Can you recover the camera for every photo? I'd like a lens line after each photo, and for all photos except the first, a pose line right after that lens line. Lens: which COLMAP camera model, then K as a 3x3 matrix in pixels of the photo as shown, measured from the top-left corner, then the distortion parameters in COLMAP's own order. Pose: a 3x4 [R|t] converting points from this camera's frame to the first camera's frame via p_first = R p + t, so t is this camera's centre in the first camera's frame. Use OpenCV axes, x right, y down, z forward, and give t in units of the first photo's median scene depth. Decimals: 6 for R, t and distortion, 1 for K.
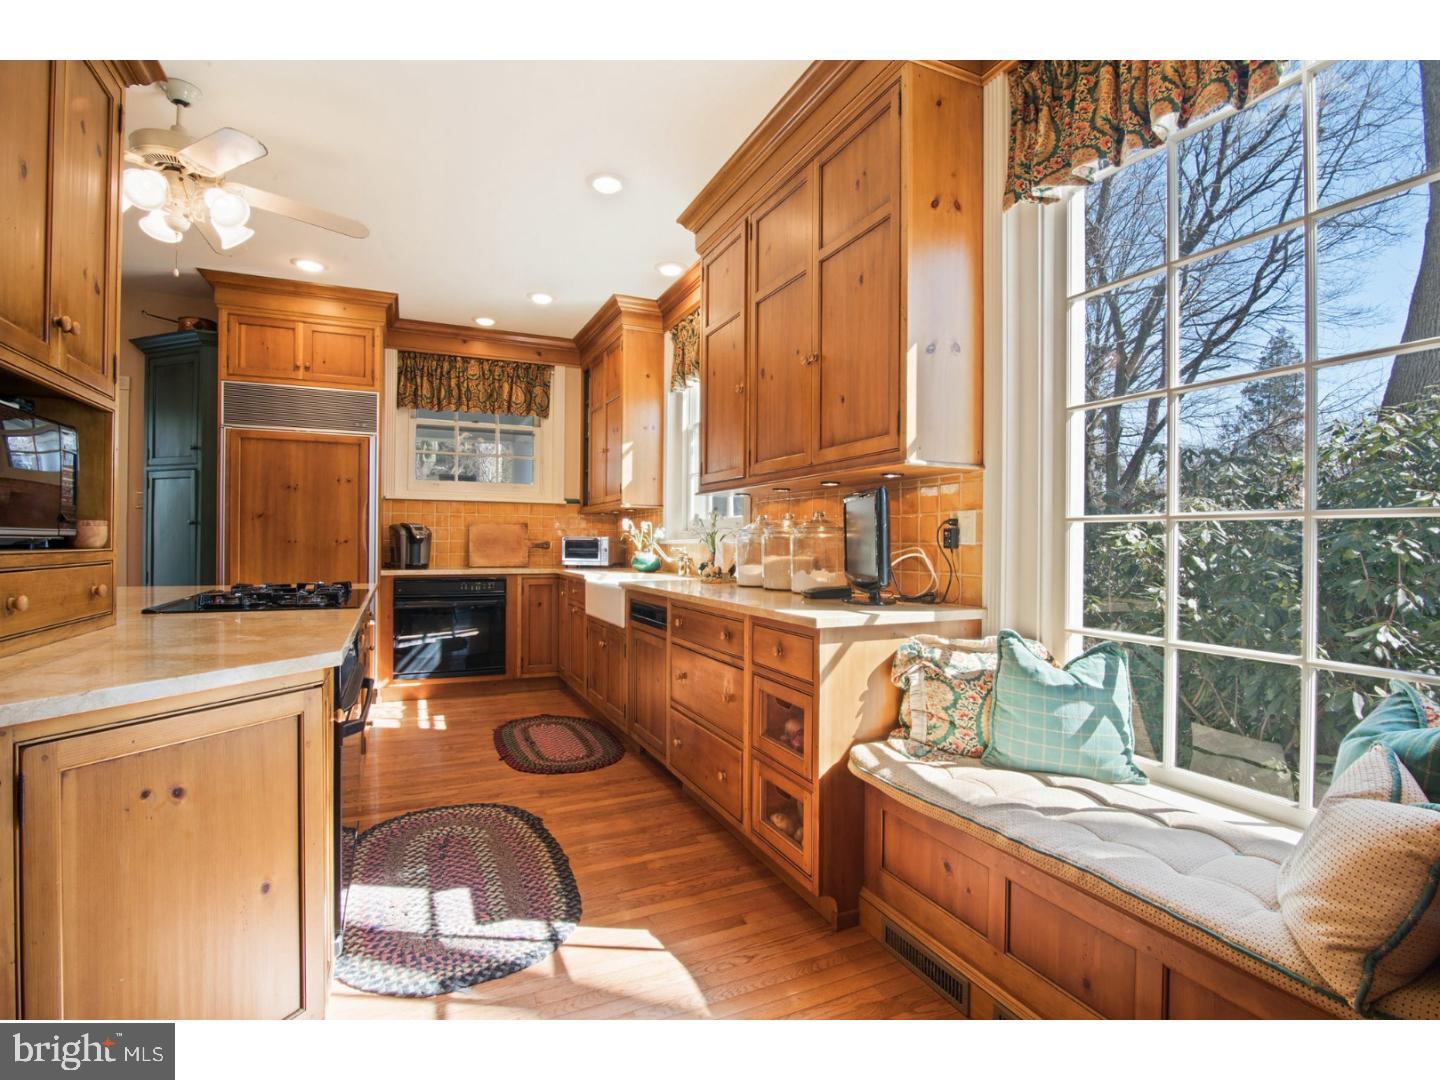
lens RADIAL K [[710.1, 0, 717.6], [0, 710.1, 545.0], [0, 0, 1]] dist [-0.000031, 0.000356]
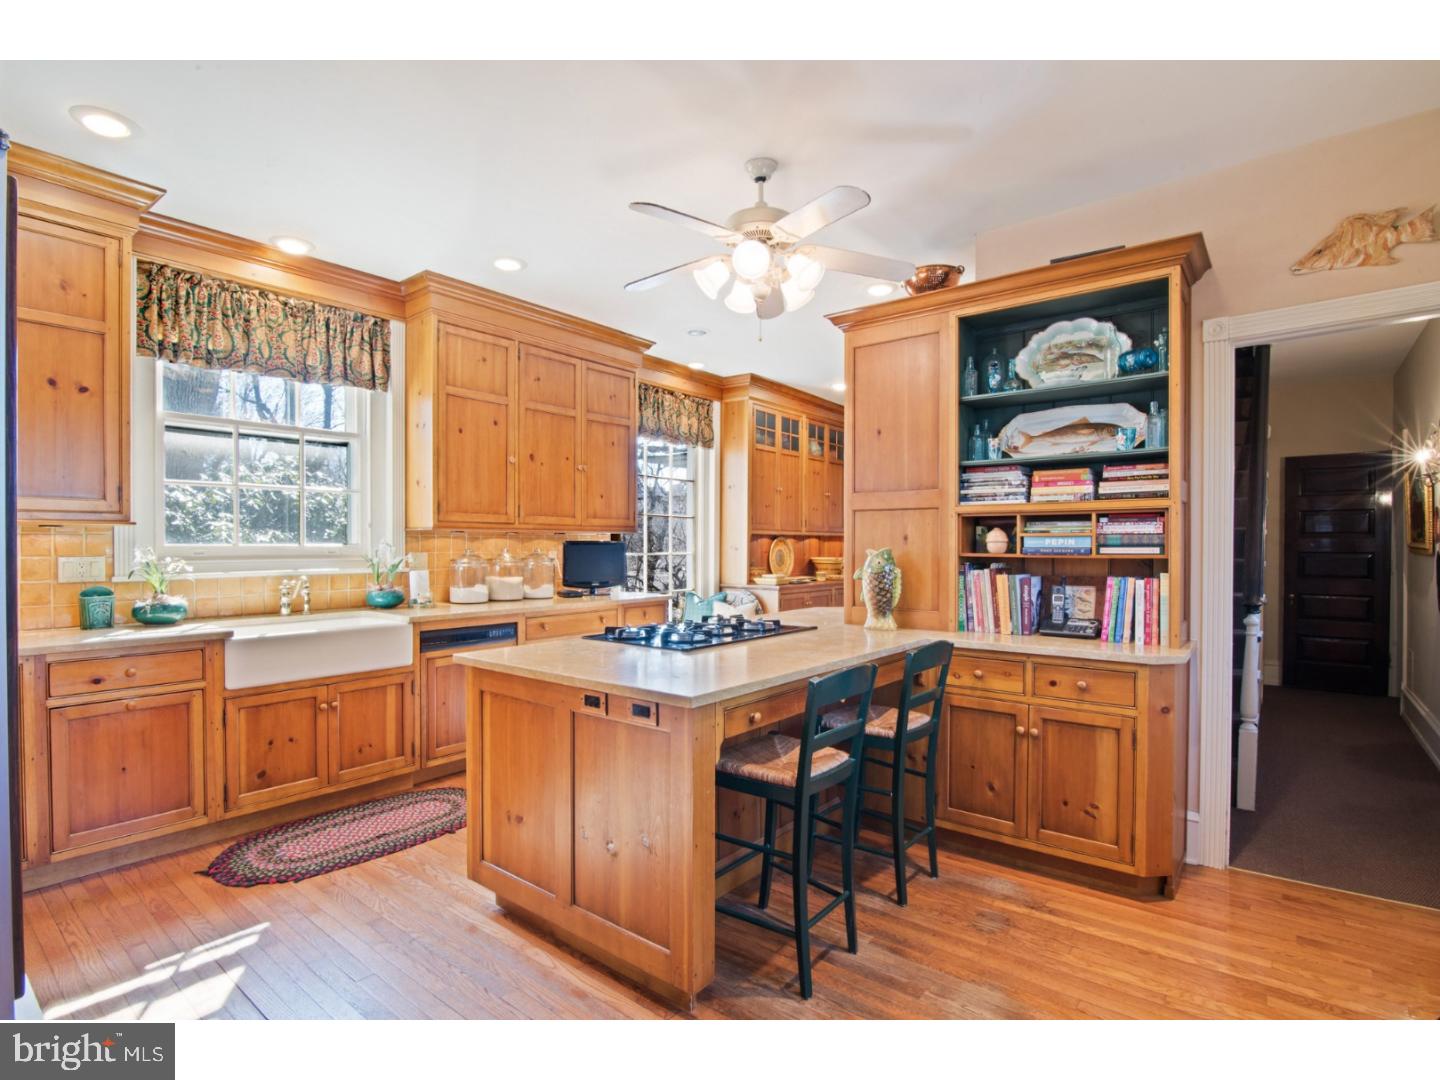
lens RADIAL K [[711.7, 0, 720.7], [0, 711.7, 541.9], [0, 0, 1]] dist [0.006719, 0.000548]
pose [[-0.450162, -0.006417, 0.892924, -1.183744], [-0.008273, 0.999961, 0.003016, -0.056151], [-0.892909, -0.006029, -0.450197, 1.063608]]
